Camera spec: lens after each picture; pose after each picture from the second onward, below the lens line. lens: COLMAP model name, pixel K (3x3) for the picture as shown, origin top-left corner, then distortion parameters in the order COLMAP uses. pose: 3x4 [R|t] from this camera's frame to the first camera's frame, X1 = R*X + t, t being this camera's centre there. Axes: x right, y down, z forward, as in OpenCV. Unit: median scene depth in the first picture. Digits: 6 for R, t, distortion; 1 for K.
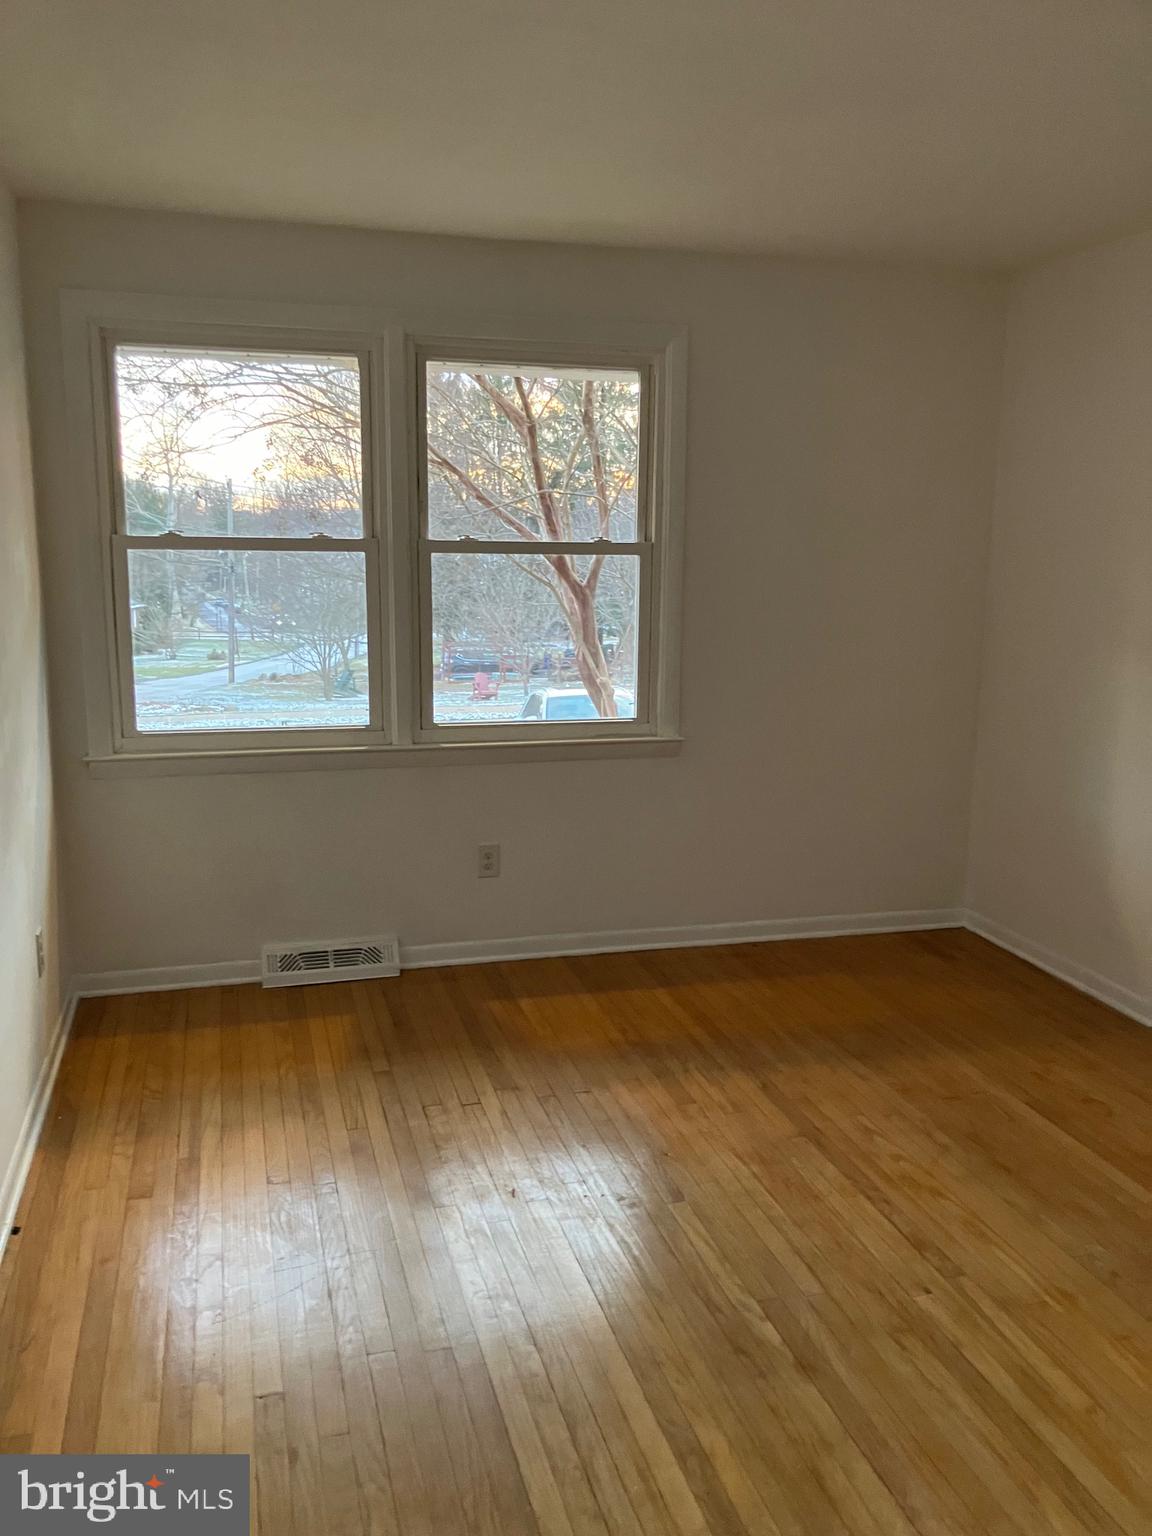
lens RADIAL K [[1254.3, 0, 576.0], [0, 1254.3, 768.0], [0, 0, 1]] dist [0.089134, -0.080386]
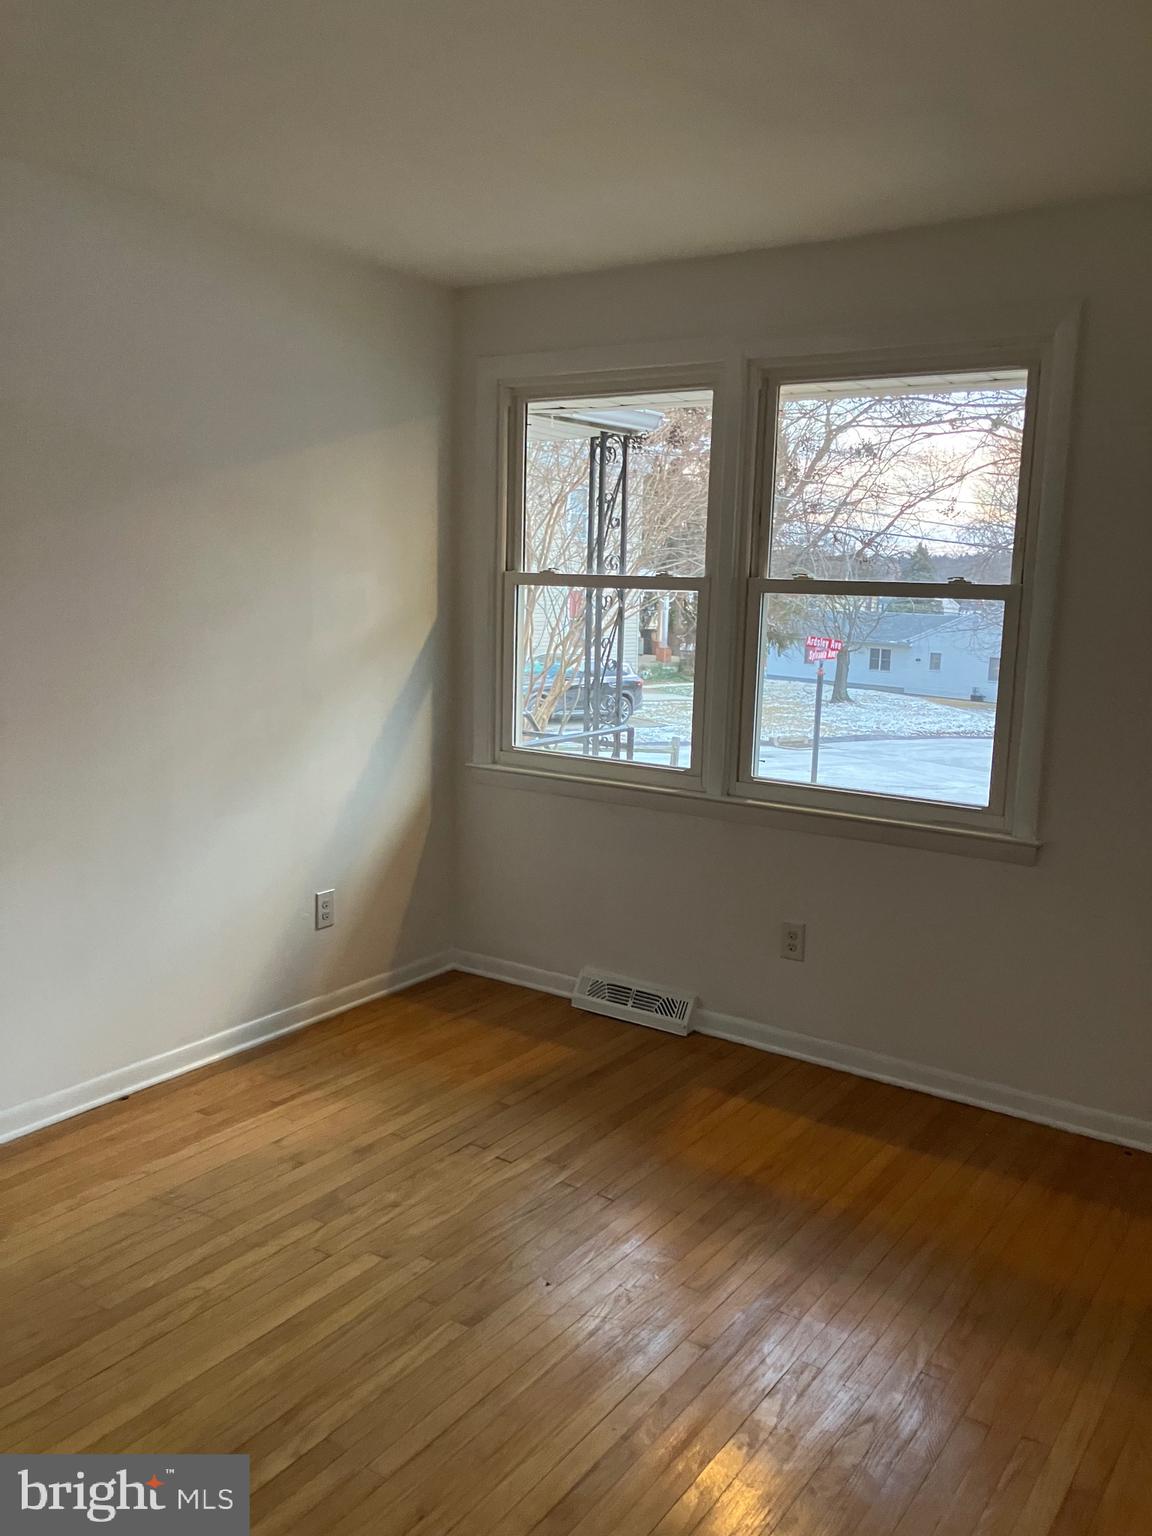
lens RADIAL K [[1283.3, 0, 576.0], [0, 1283.3, 768.0], [0, 0, 1]] dist [0.102521, -0.010638]
pose [[0.629149, 0.127030, -0.766834, 0.545909], [-0.152876, 0.987508, 0.038159, -0.060658], [0.762103, 0.093223, 0.640710, 0.309648]]
